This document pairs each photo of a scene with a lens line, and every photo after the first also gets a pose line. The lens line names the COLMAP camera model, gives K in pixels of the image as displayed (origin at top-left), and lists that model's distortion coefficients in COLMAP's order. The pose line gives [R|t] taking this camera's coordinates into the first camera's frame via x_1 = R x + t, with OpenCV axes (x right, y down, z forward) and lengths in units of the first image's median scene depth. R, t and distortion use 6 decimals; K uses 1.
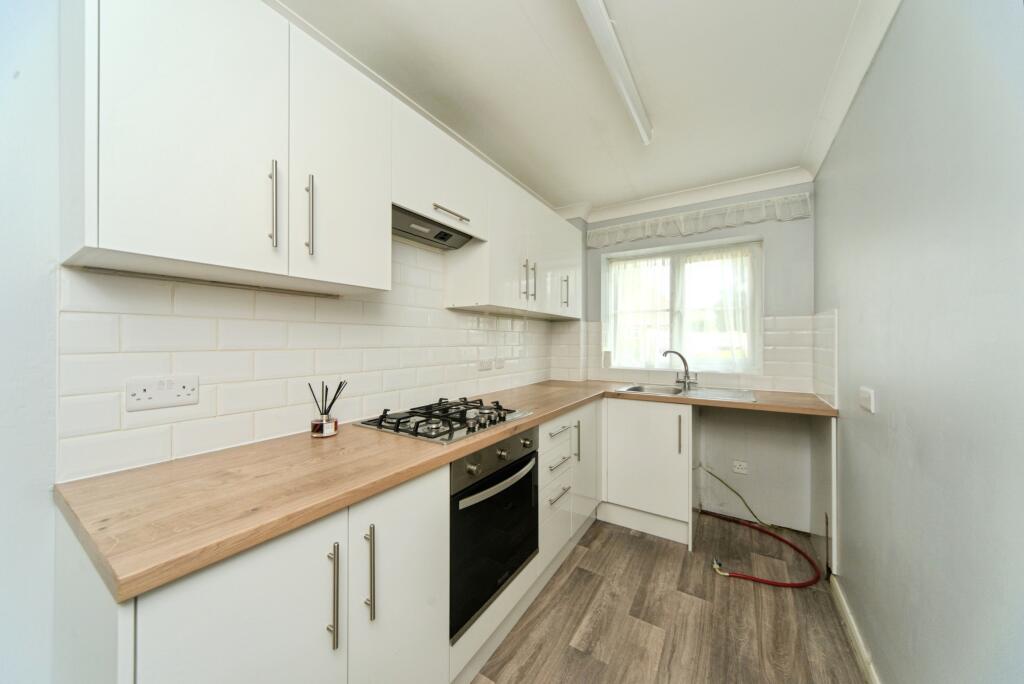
lens RADIAL K [[352.0, 0, 512.0], [0, 352.0, 342.0], [0, 0, 1]] dist [0.006240, -0.000064]
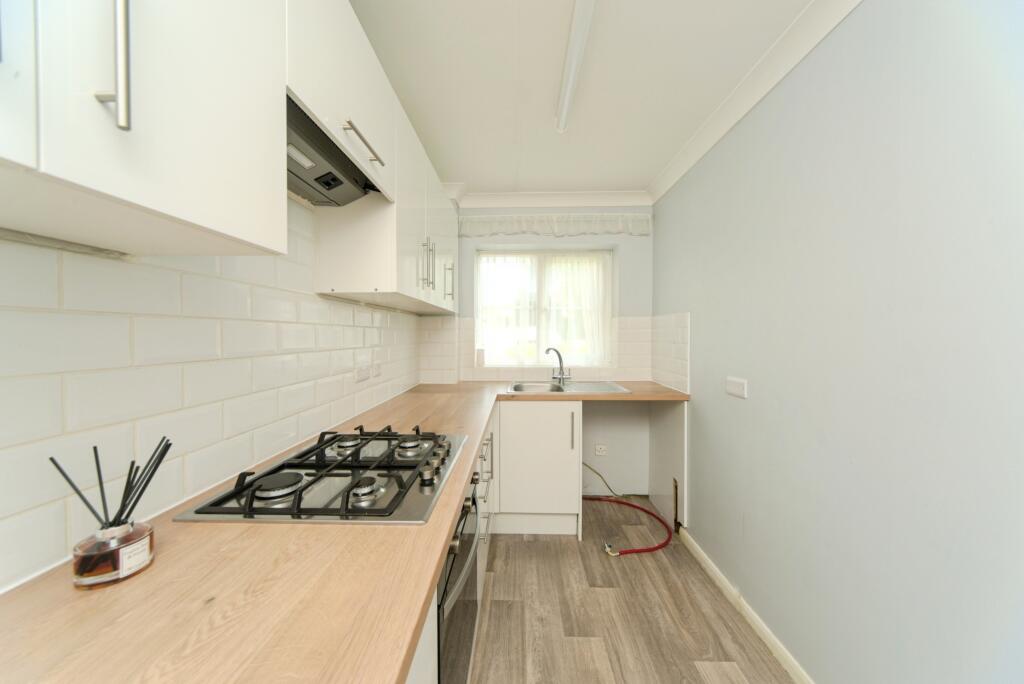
lens RADIAL K [[352.0, 0, 512.0], [0, 352.0, 342.0], [0, 0, 1]] dist [0.006240, -0.000064]
pose [[0.857879, -0.013073, 0.513685, -0.208823], [0.003510, 0.999802, 0.019582, -0.015946], [-0.513839, -0.014996, 0.857756, 0.235292]]
